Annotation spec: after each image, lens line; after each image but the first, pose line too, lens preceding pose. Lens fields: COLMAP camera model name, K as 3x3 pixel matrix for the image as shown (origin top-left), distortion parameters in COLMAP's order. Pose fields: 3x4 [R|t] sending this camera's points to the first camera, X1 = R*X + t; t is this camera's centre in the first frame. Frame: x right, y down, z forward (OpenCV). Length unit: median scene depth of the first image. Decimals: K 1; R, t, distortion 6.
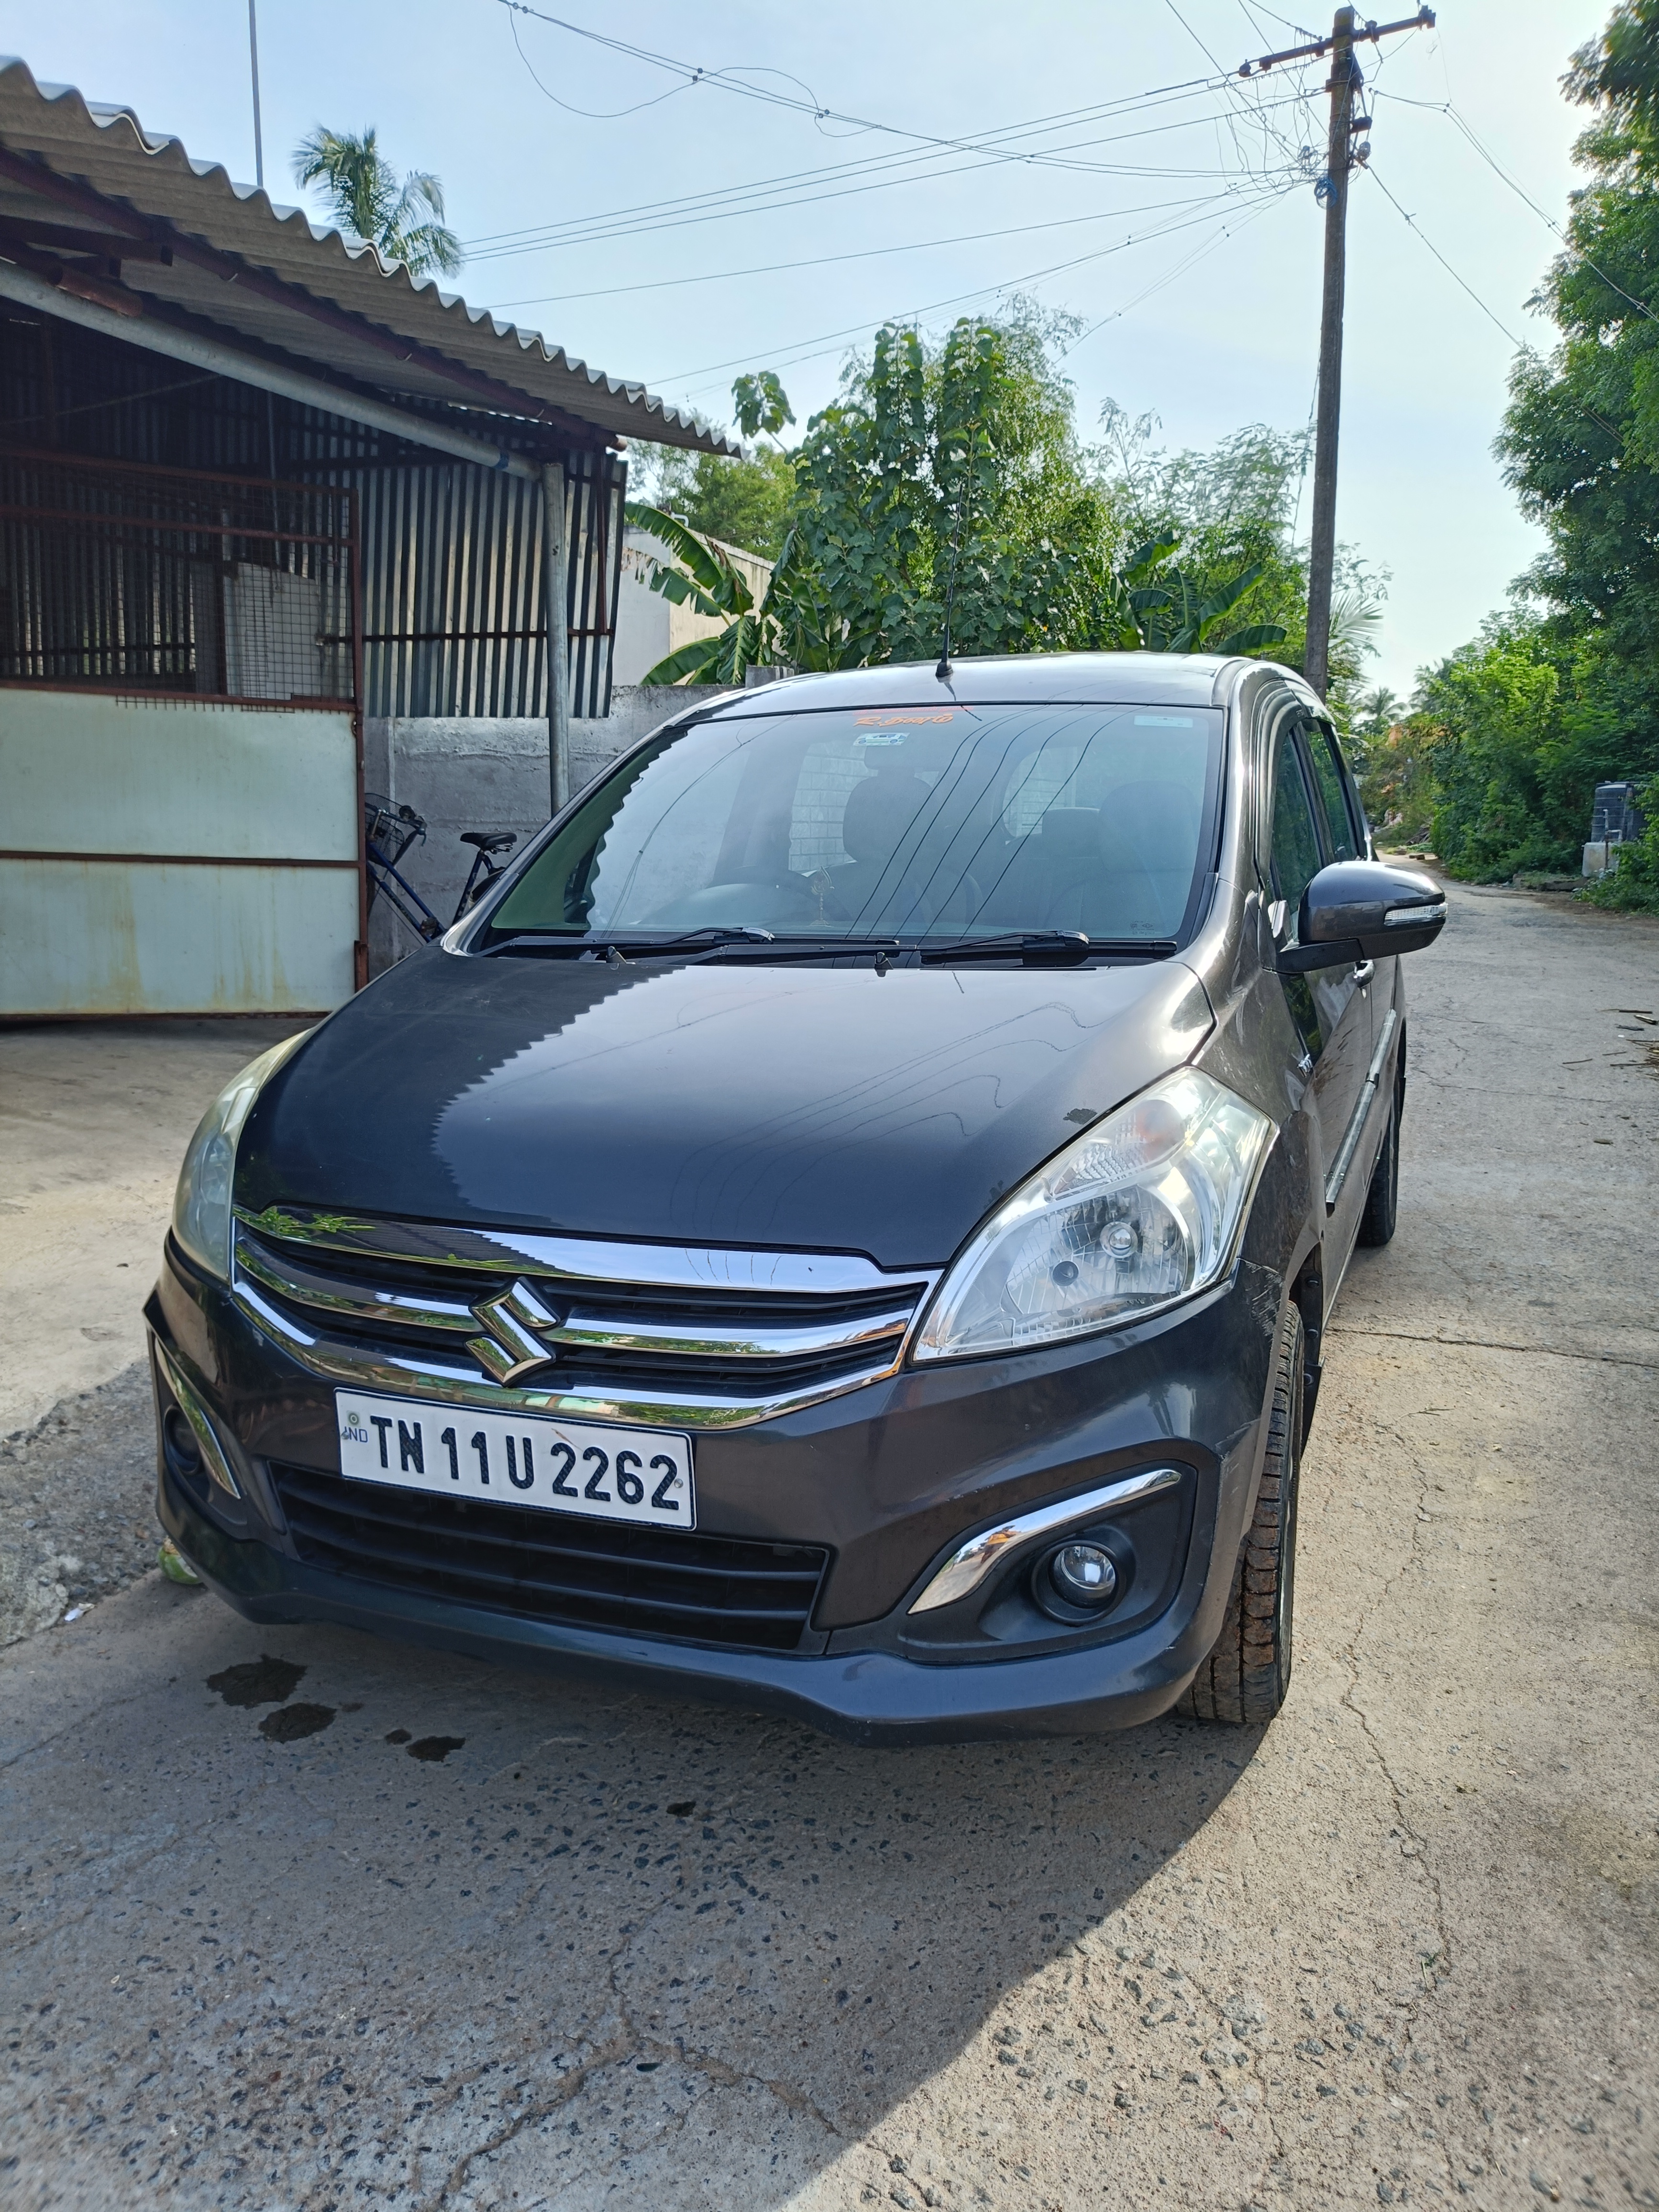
lens RADIAL K [[1648.3, 0, 825.1], [0, 1648.3, 1119.8], [0, 0, 1]] dist [0.034983, -0.040825]
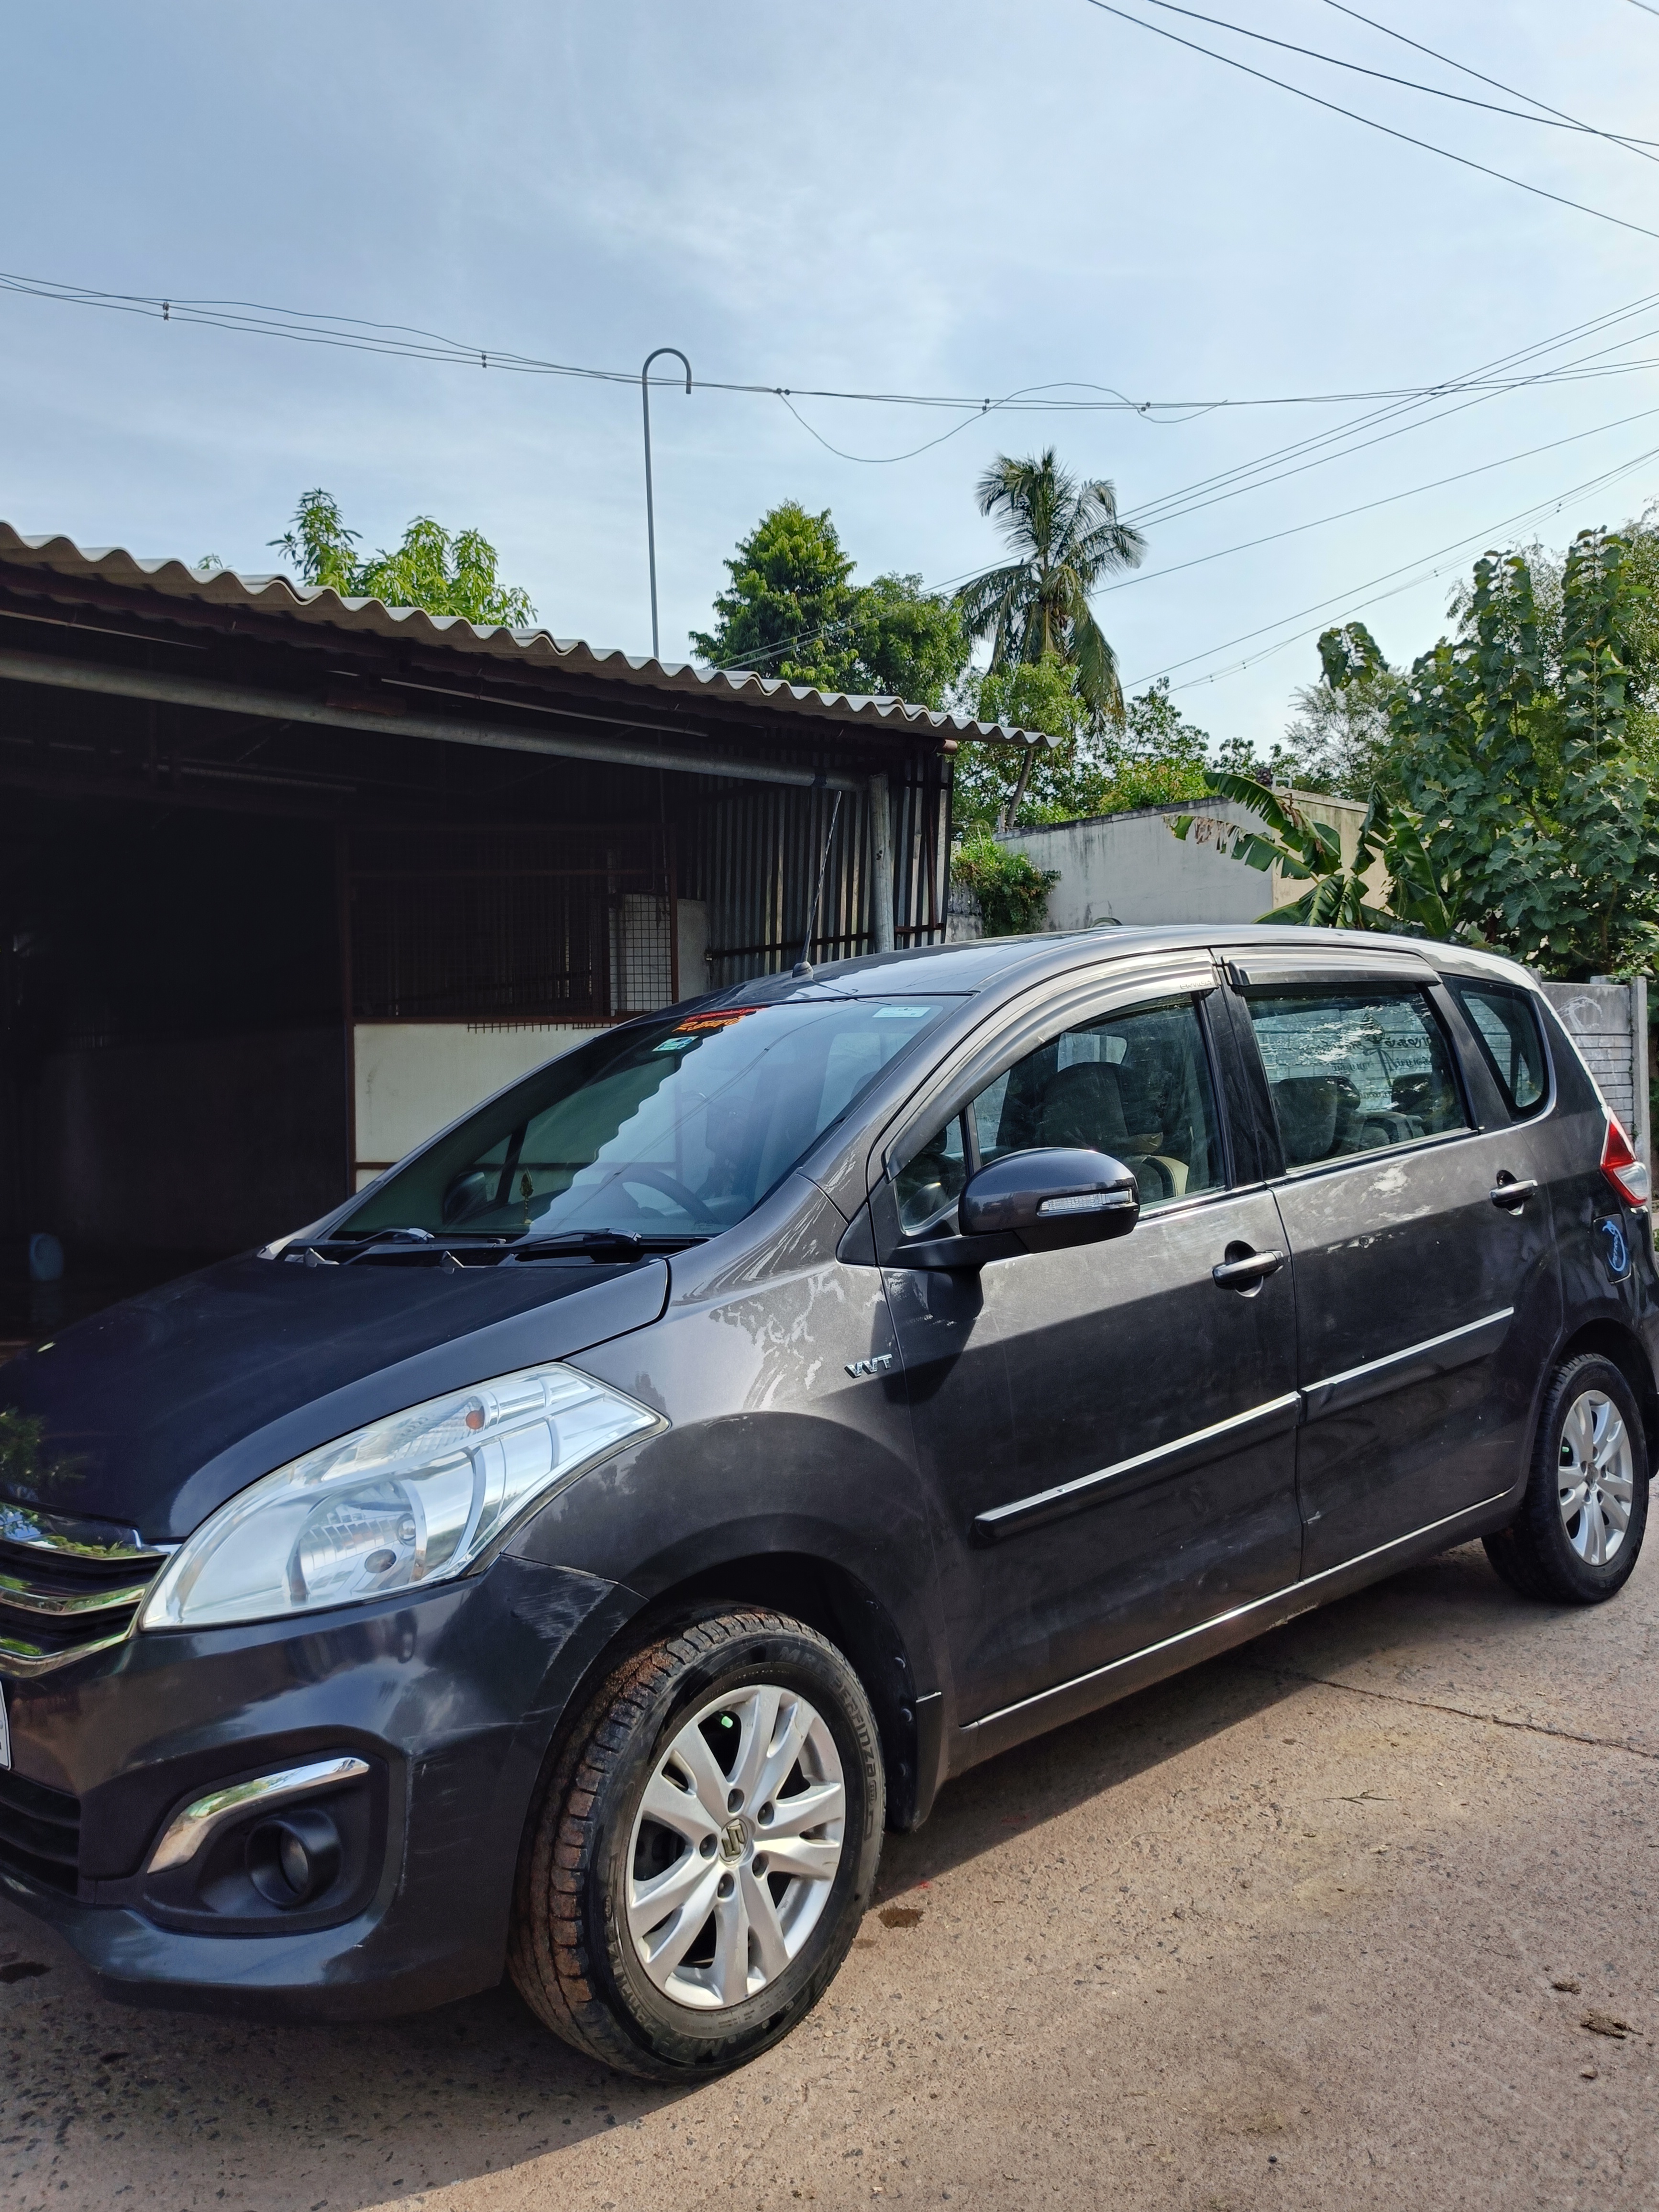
lens RADIAL K [[1818.5, 0, 829.5], [0, 1818.5, 1106.0], [0, 0, 1]] dist [0.006006, 0.013417]
pose [[0.905551, -0.044246, -0.421924, 0.117665], [-0.030593, 0.985146, -0.168969, -0.000522], [0.423133, 0.165918, 0.890747, 0.006352]]
